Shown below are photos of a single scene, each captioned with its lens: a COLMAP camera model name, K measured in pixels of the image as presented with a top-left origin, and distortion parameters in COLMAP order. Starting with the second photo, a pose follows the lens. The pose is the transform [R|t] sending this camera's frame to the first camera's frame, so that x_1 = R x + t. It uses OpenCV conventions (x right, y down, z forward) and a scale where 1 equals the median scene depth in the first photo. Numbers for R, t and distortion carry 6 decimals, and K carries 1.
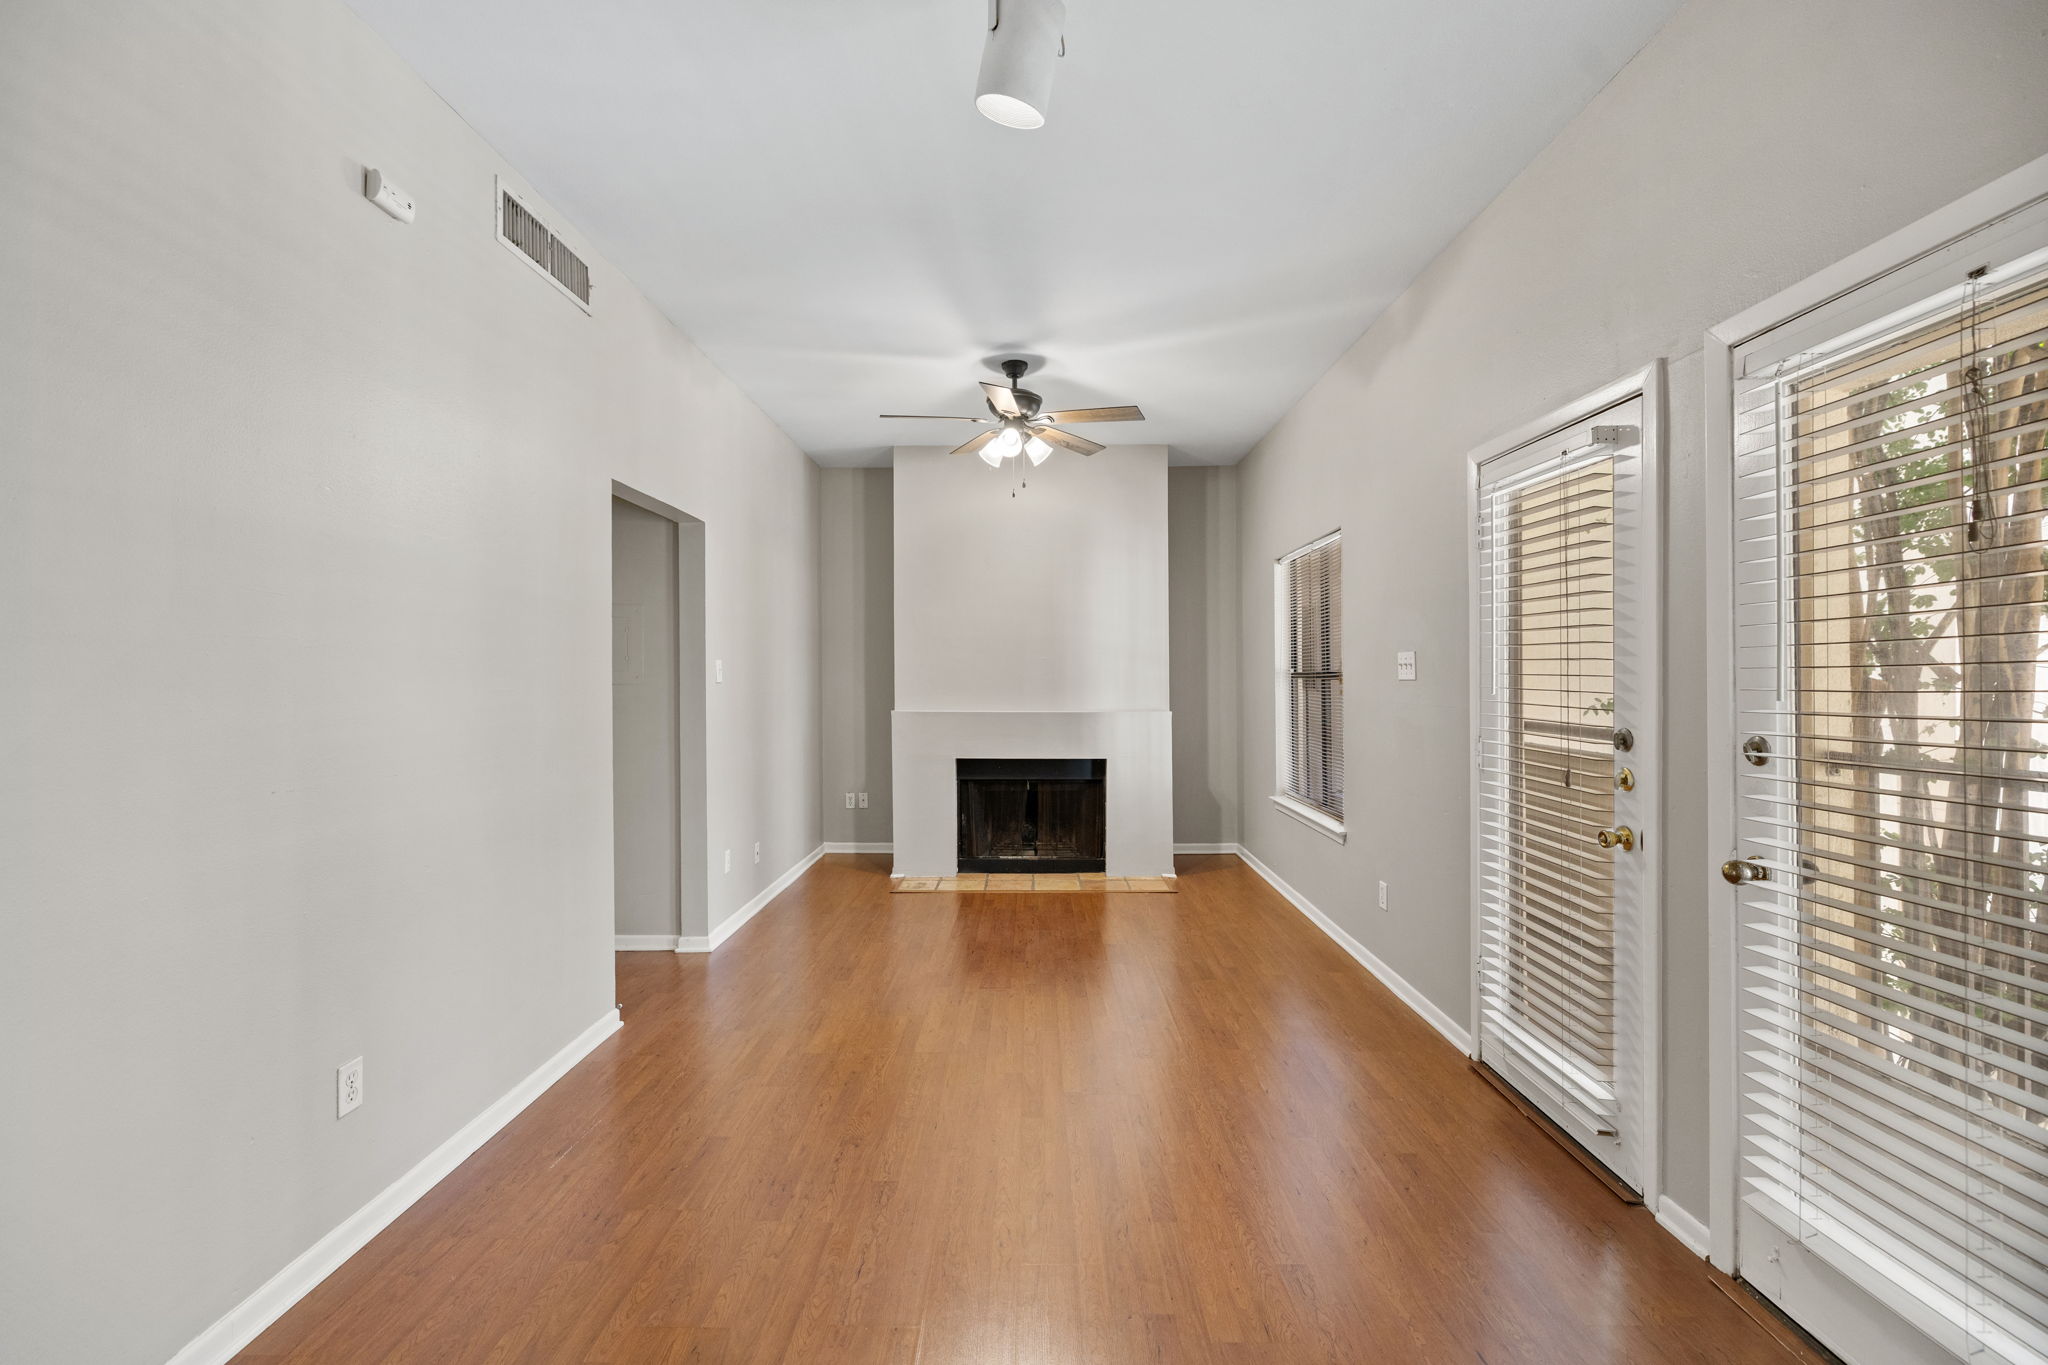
lens RADIAL K [[863.0, 0, 1021.6], [0, 863.0, 667.4], [0, 0, 1]] dist [-0.002157, -0.000265]
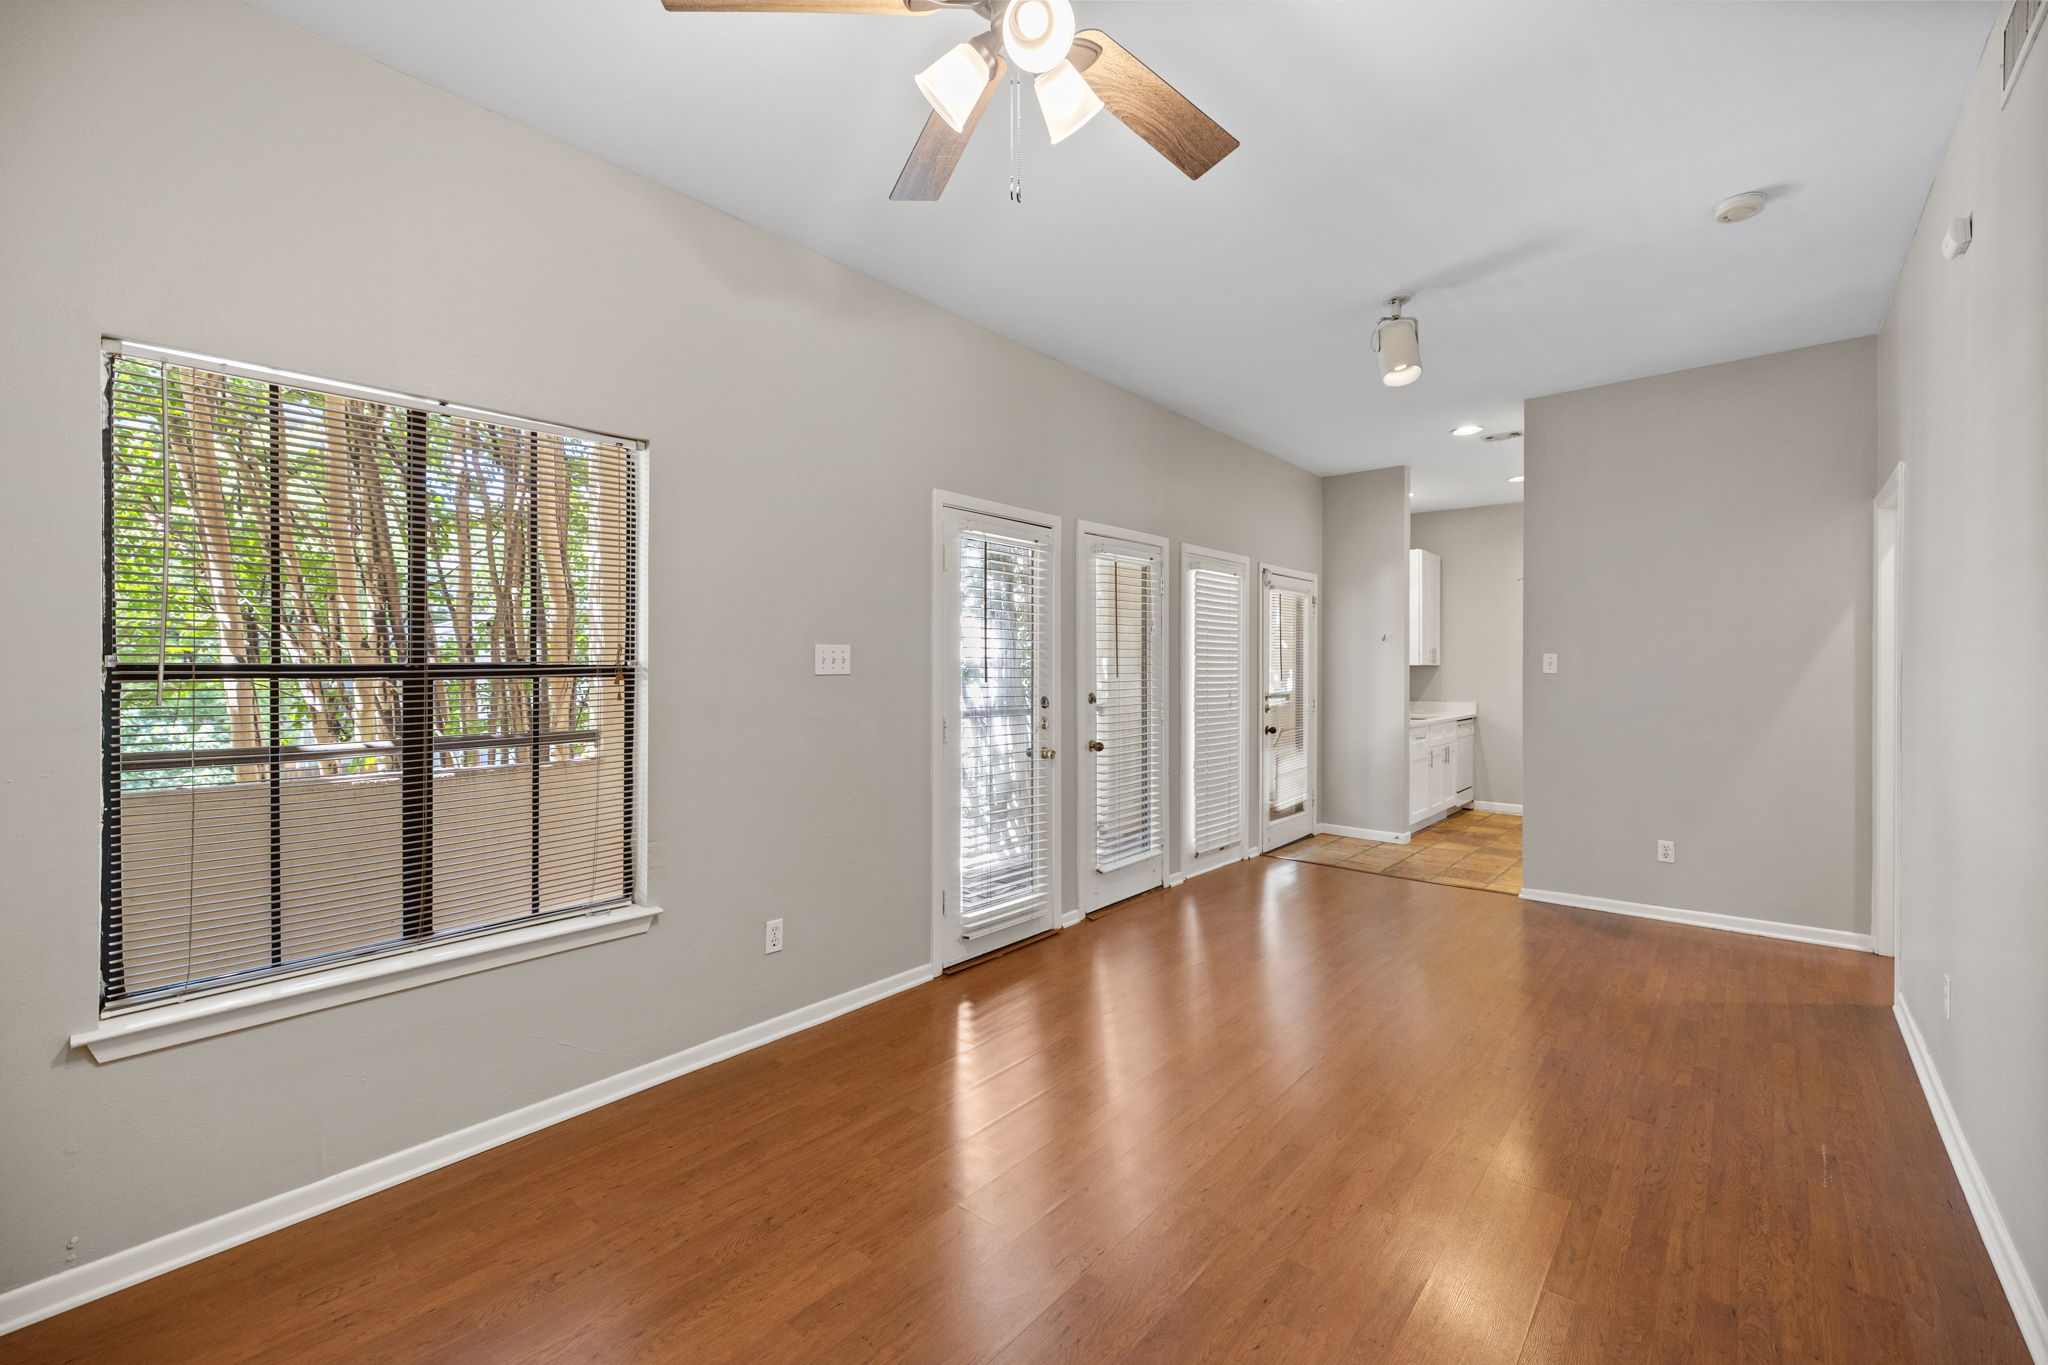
lens RADIAL K [[852.9, 0, 1022.3], [0, 852.9, 670.8], [0, 0, 1]] dist [0.001000, 0.000107]
pose [[-0.767218, 0.000398, 0.641386, -0.249341], [-0.002798, 0.999988, -0.003968, 0.011251], [-0.641380, -0.004839, -0.767208, 1.280014]]
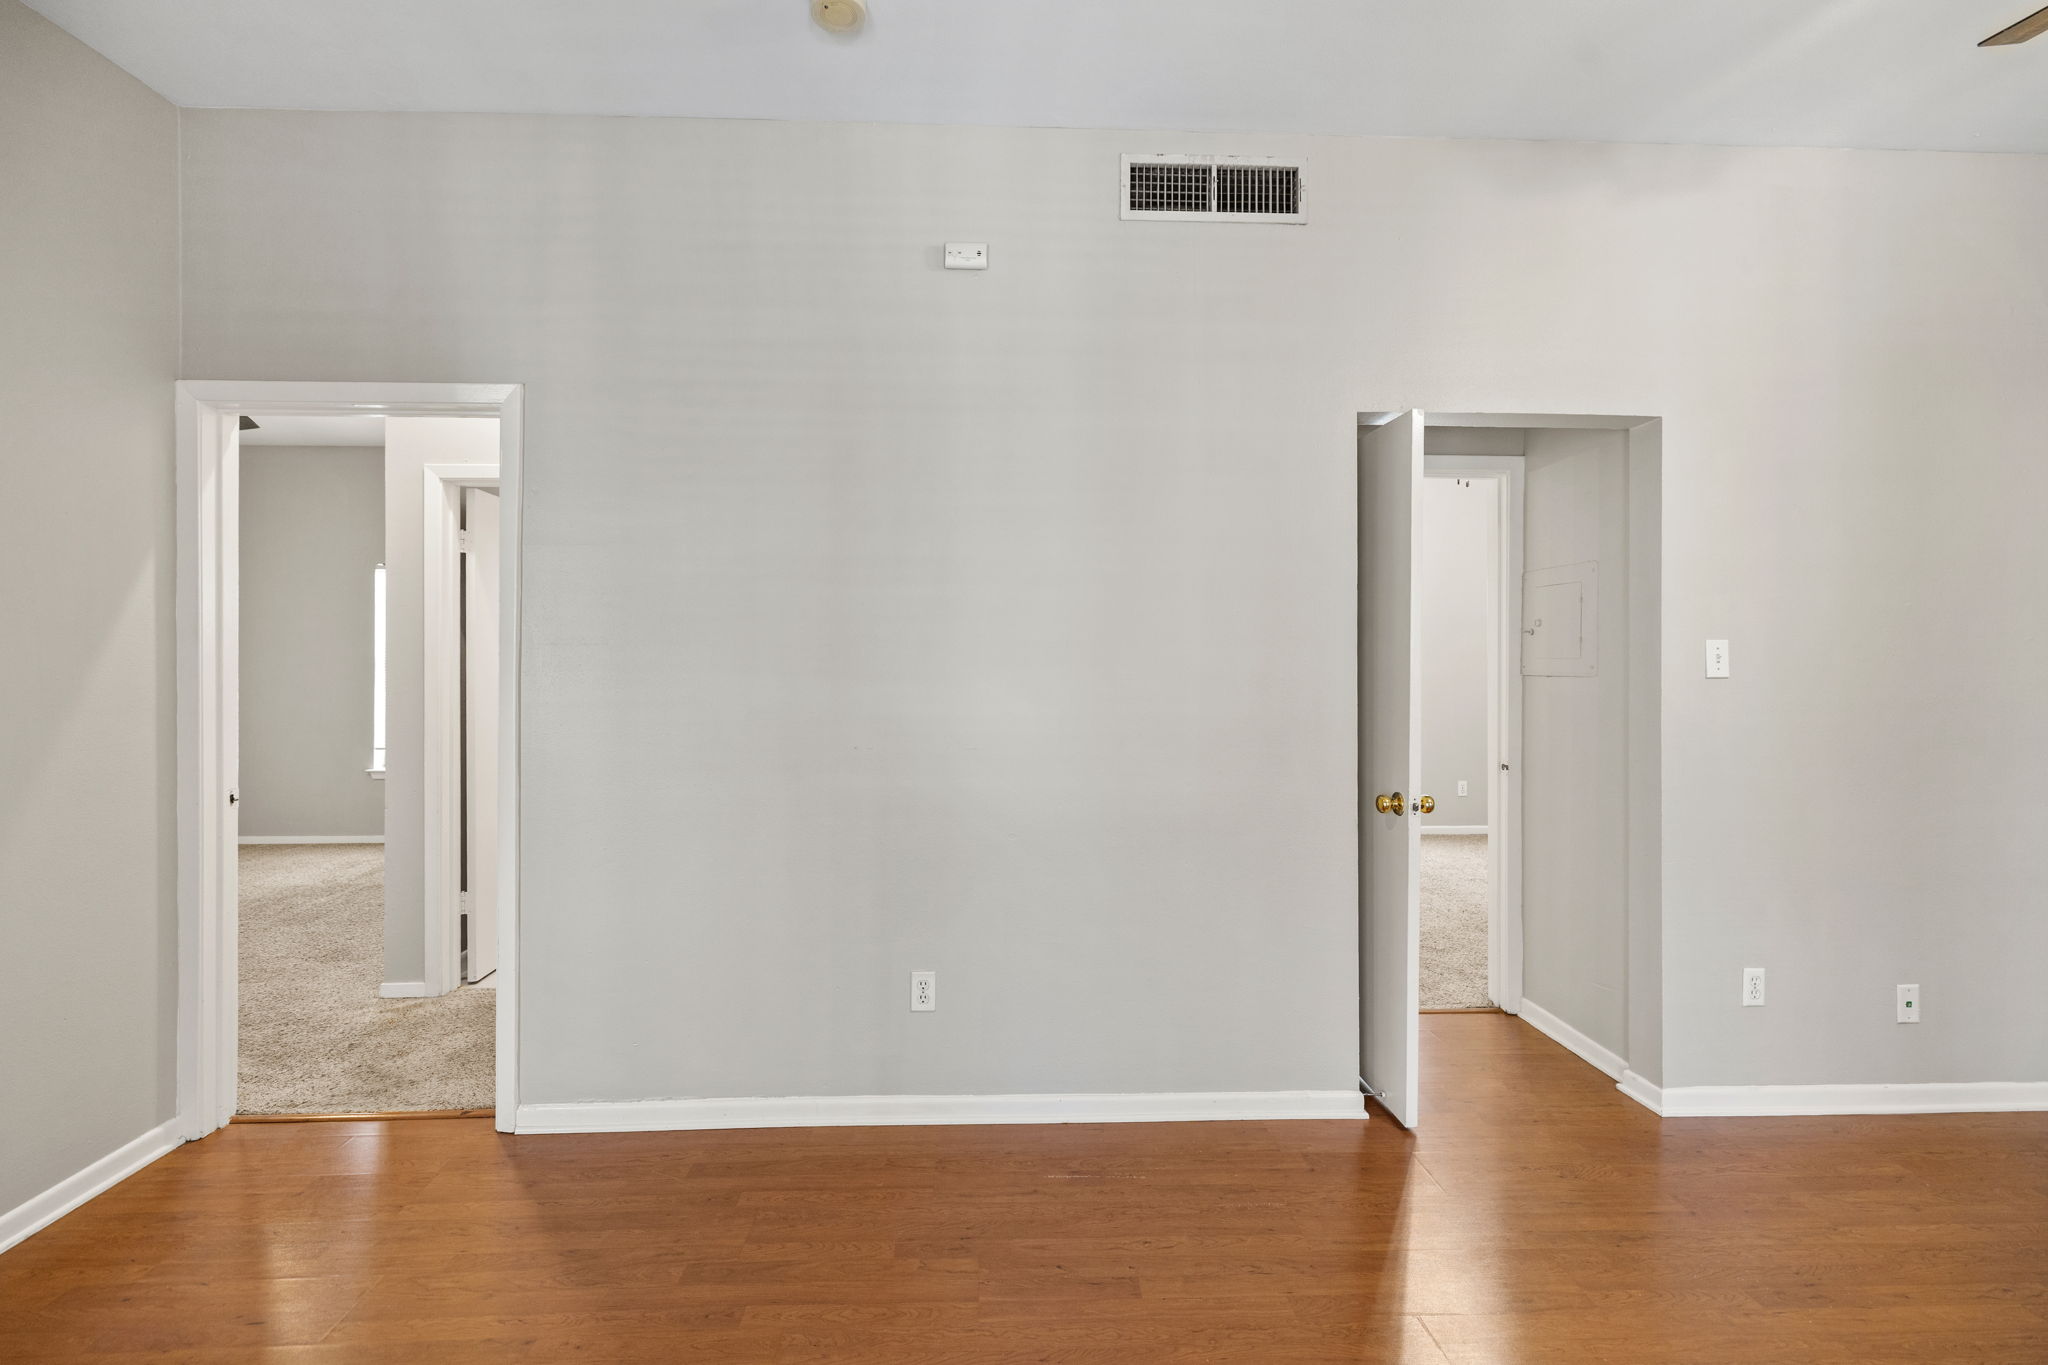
lens RADIAL K [[871.6, 0, 1019.0], [0, 871.6, 658.4], [0, 0, 1]] dist [0.000954, 0.000181]
pose [[0.051757, 0.003488, -0.998654, 0.224757], [0.006116, 0.999974, 0.003809, -0.000663], [0.998641, -0.006304, 0.051734, 0.491431]]
